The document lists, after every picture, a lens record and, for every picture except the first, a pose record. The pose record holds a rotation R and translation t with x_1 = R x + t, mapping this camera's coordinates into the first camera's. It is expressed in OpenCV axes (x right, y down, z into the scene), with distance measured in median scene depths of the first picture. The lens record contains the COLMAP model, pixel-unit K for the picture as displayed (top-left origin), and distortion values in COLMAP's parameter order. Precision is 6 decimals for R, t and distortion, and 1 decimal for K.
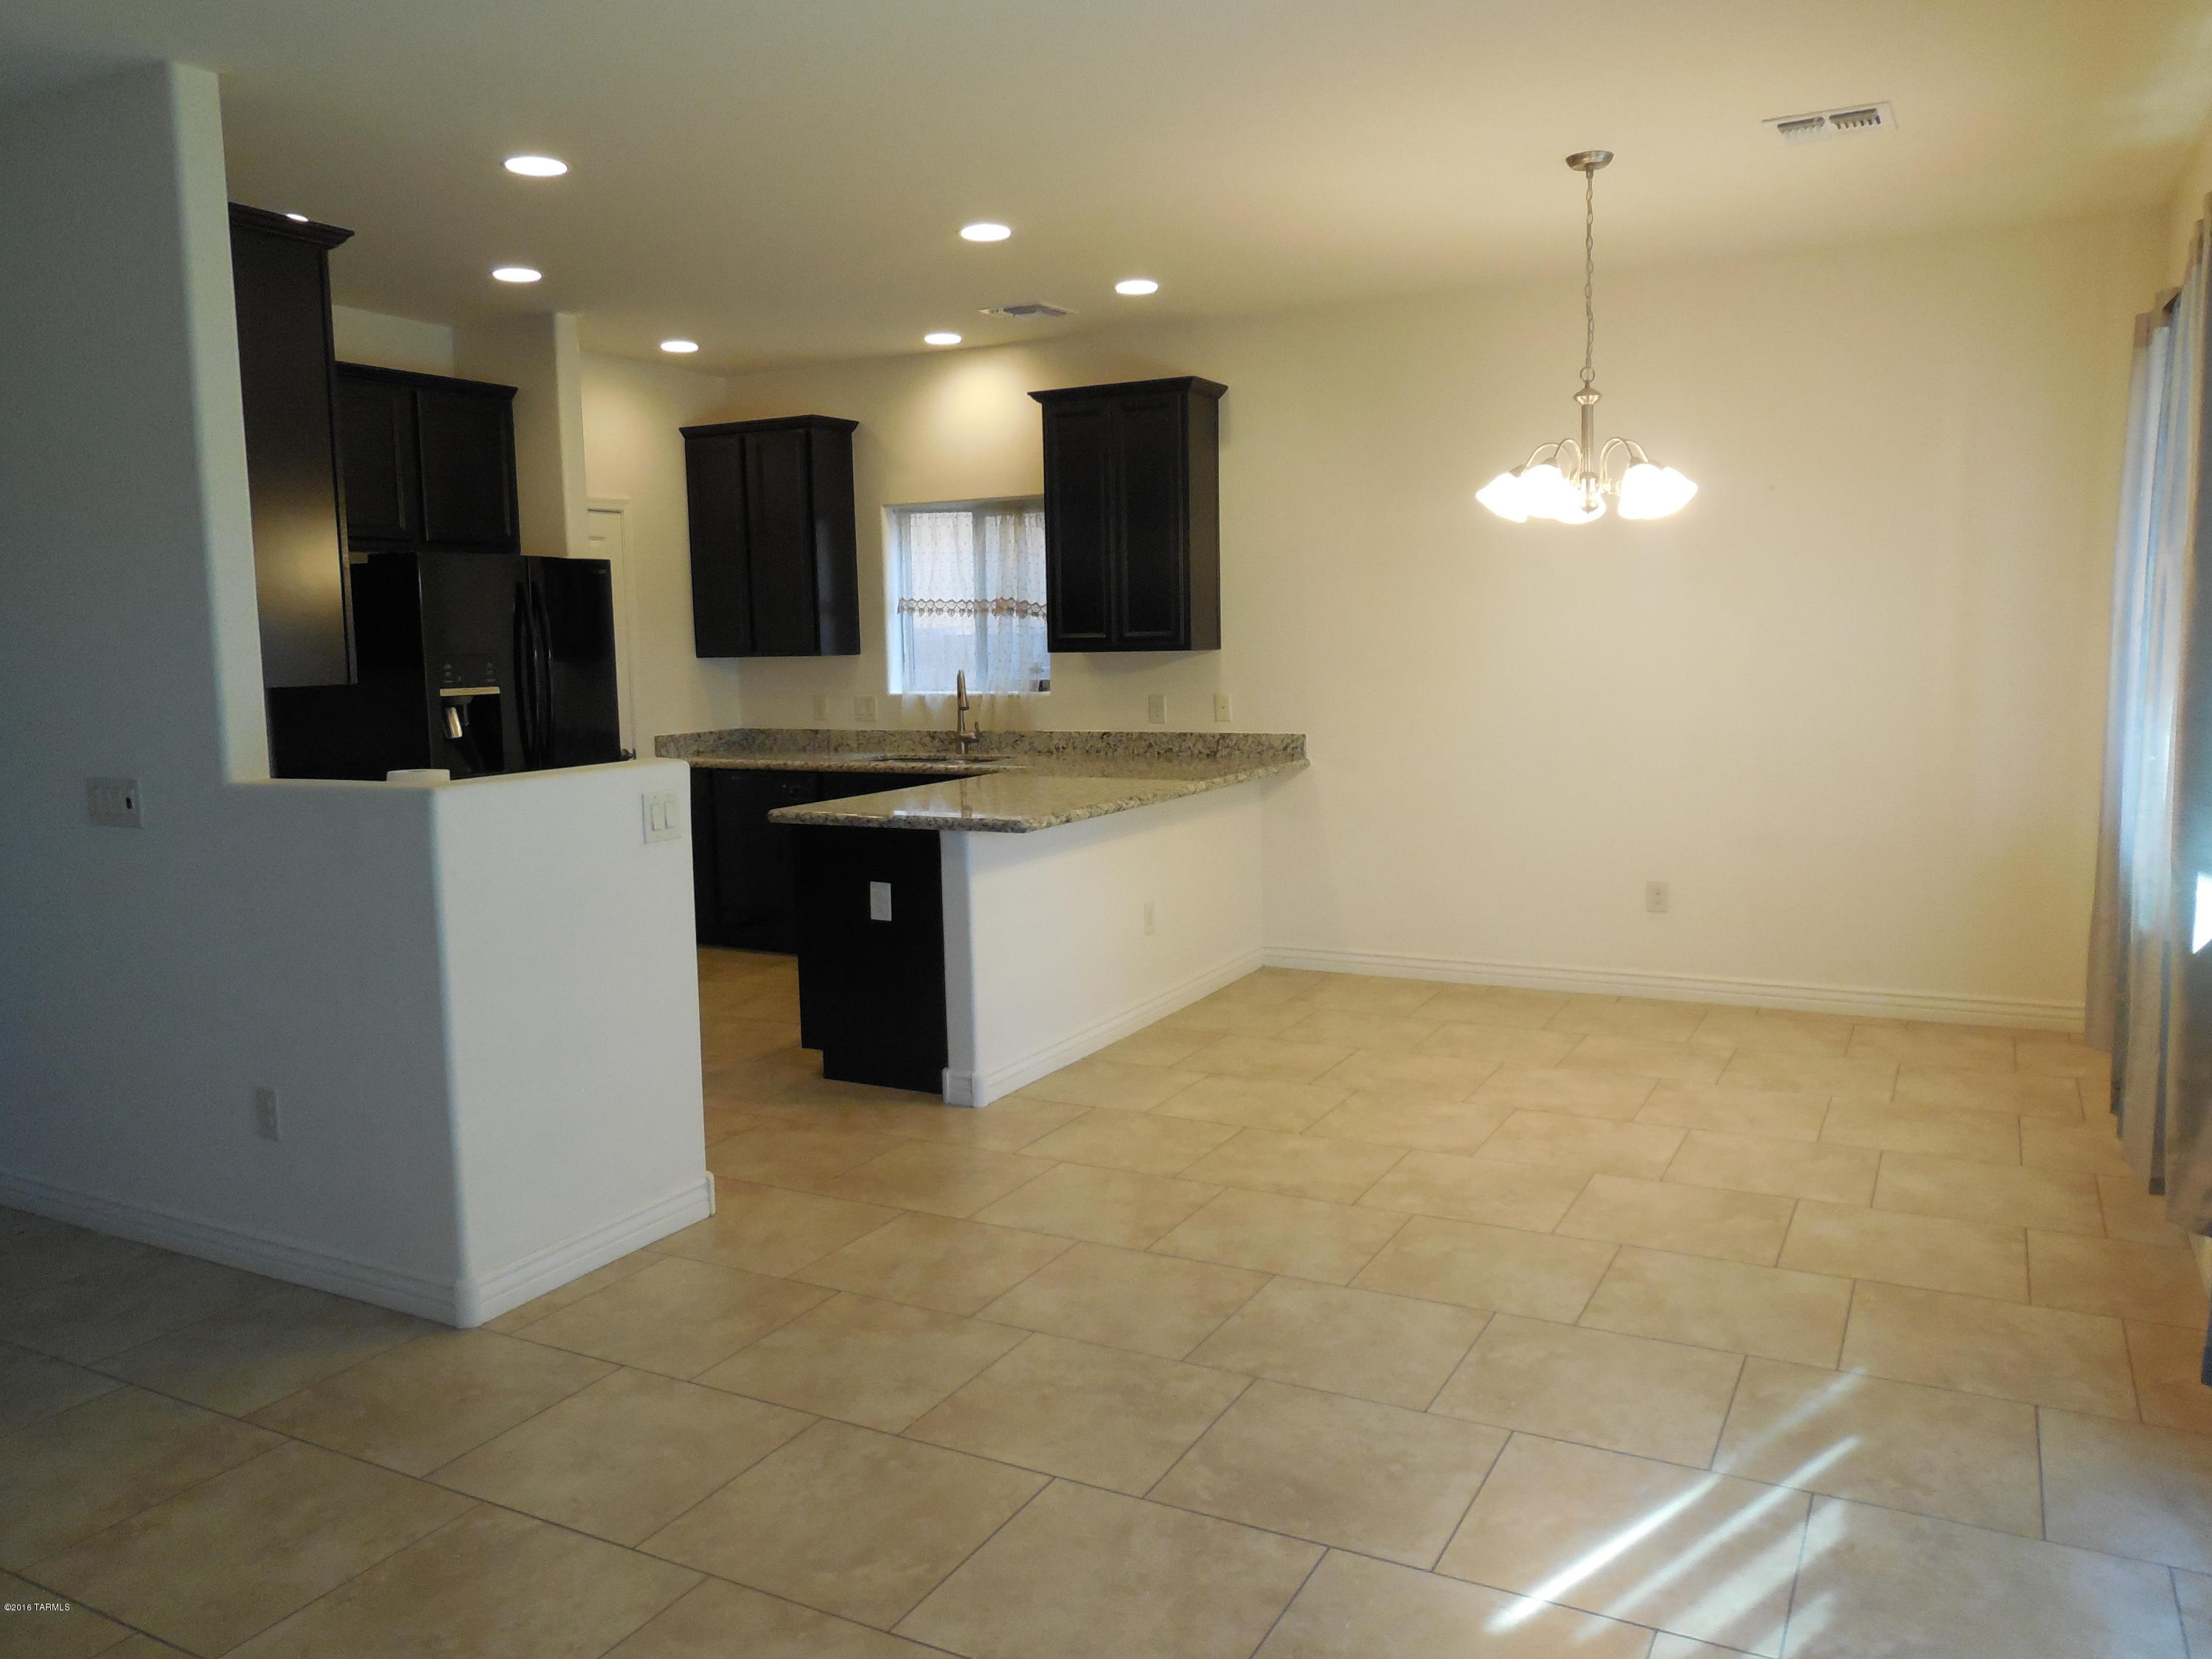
lens RADIAL K [[1666.1, 0, 1100.6], [0, 1666.1, 835.3], [0, 0, 1]] dist [-0.003356, -0.011343]
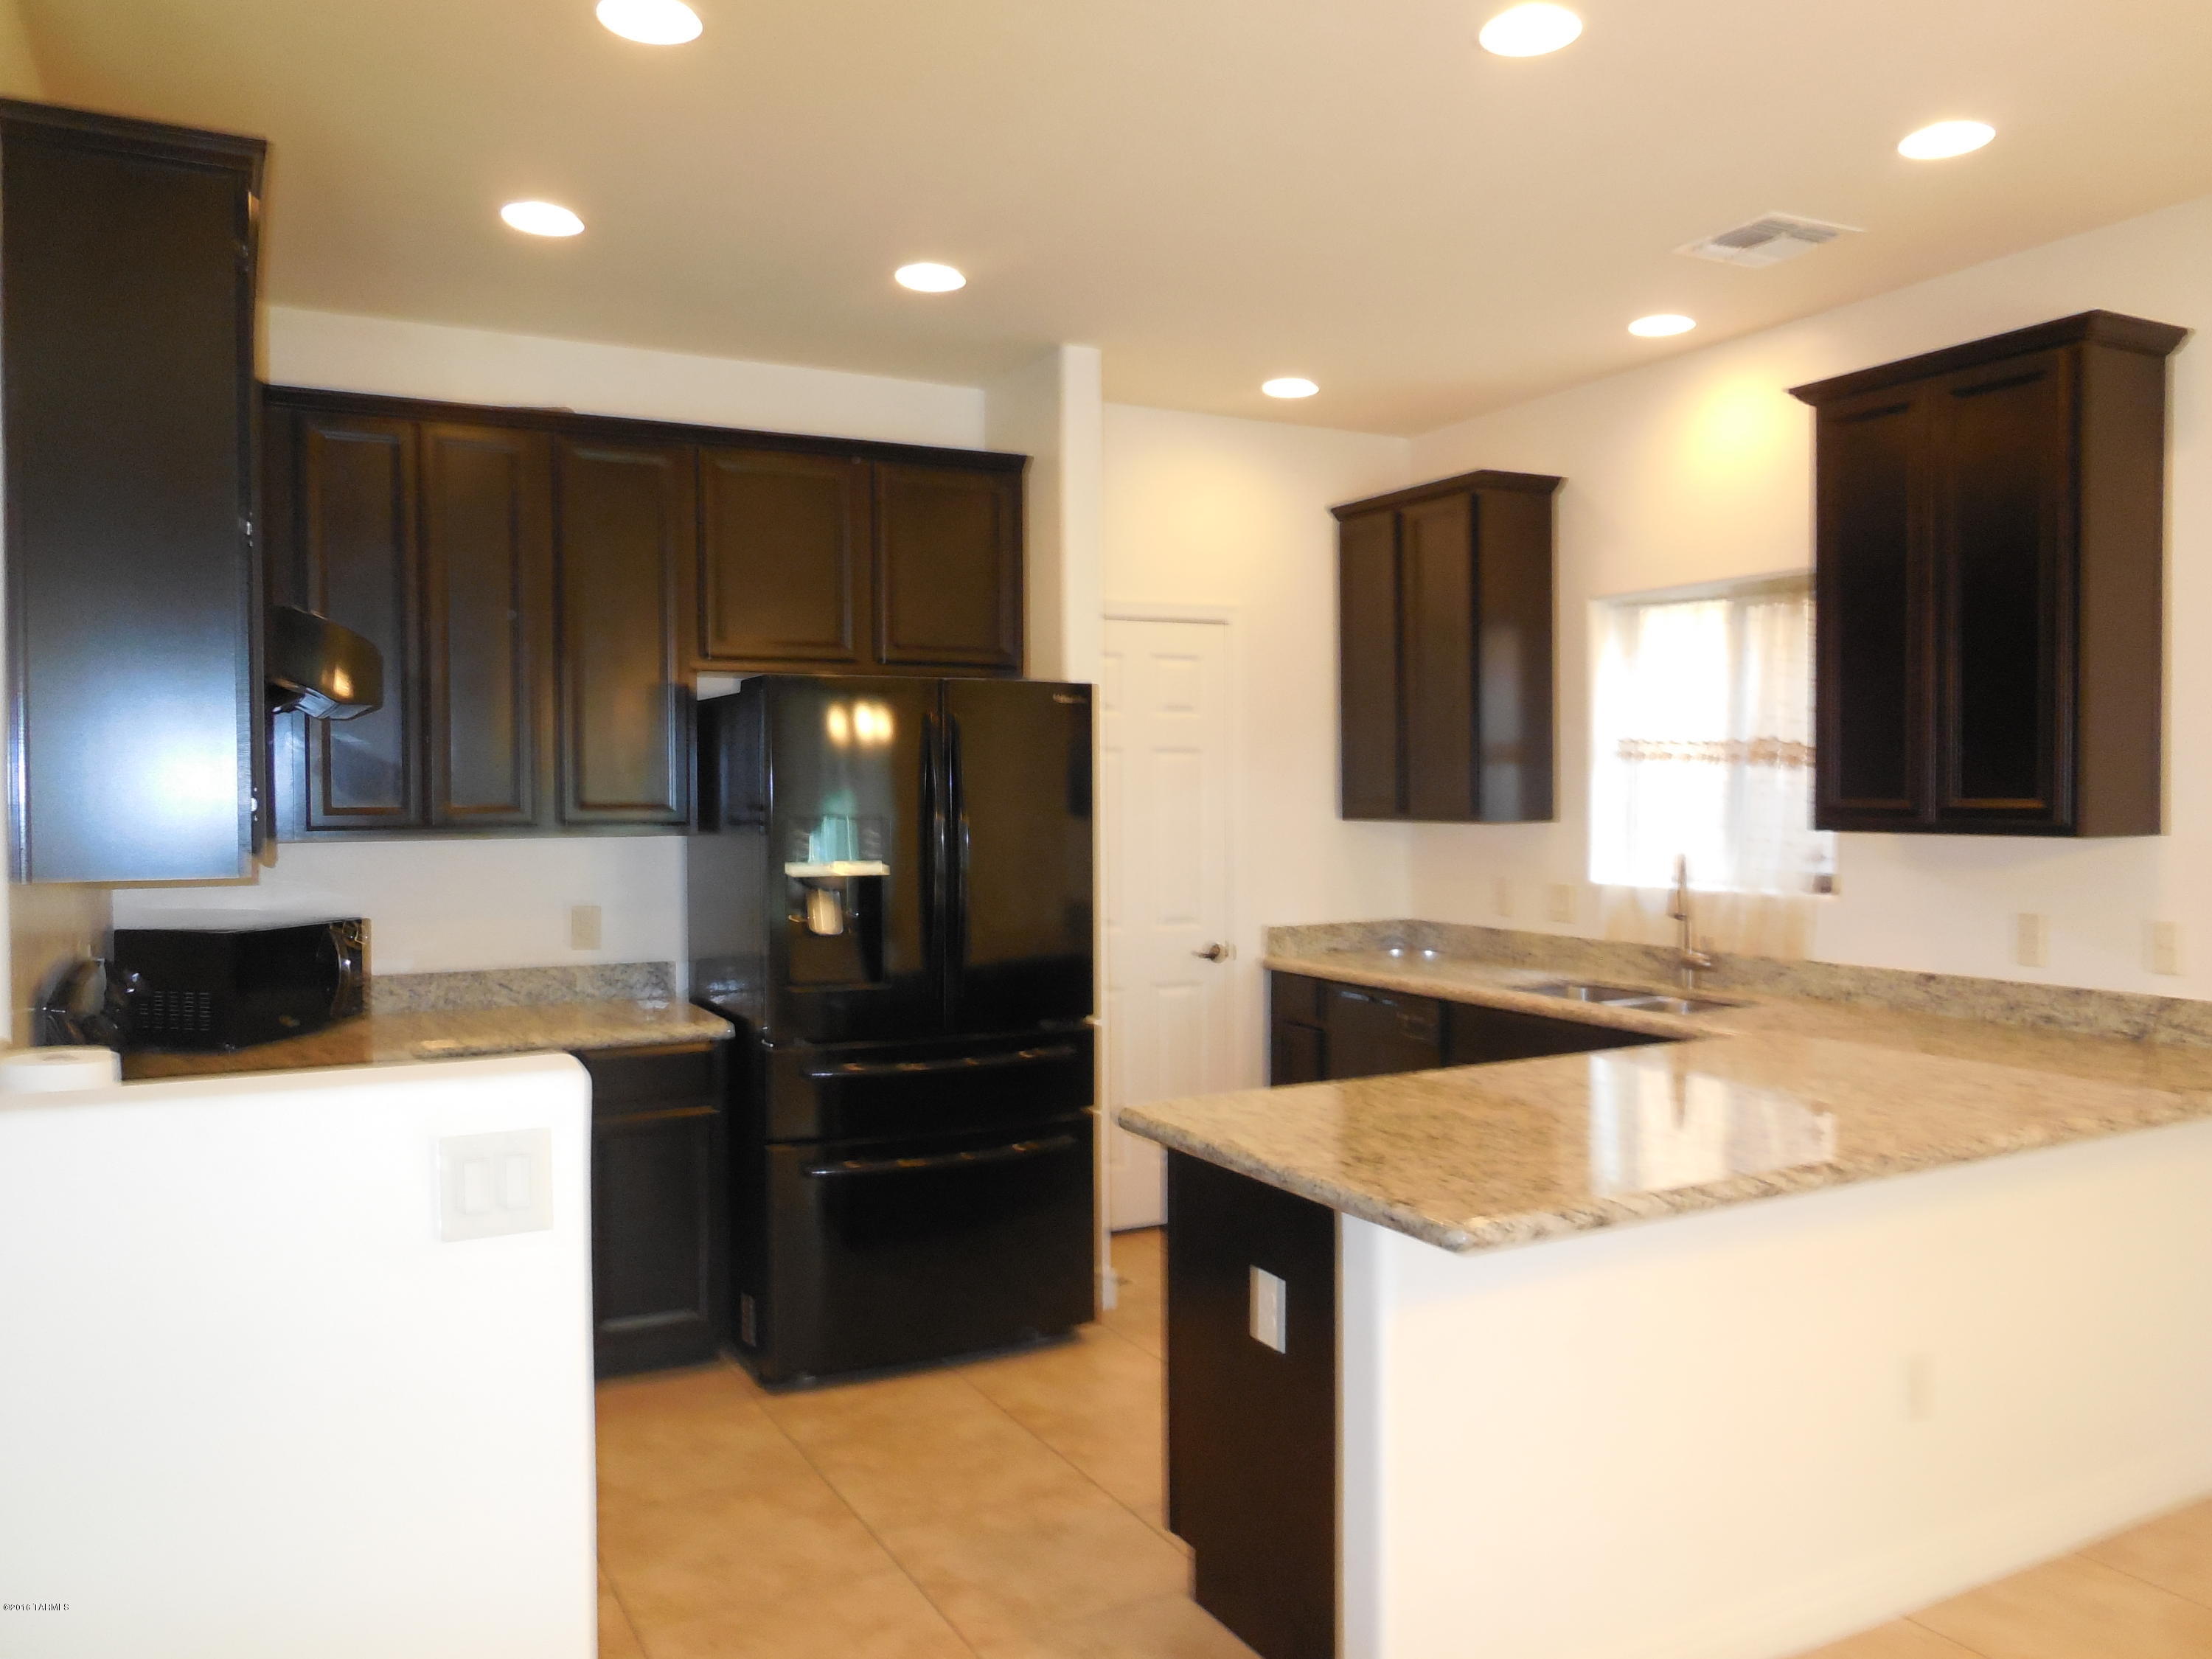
lens RADIAL K [[1666.1, 0, 1113.8], [0, 1666.1, 820.6], [0, 0, 1]] dist [-0.003356, -0.011343]
pose [[0.833405, 0.025605, -0.552069, 0.080161], [-0.076679, 0.994622, -0.069625, -0.051965], [0.547317, 0.100358, 0.830887, 0.372107]]
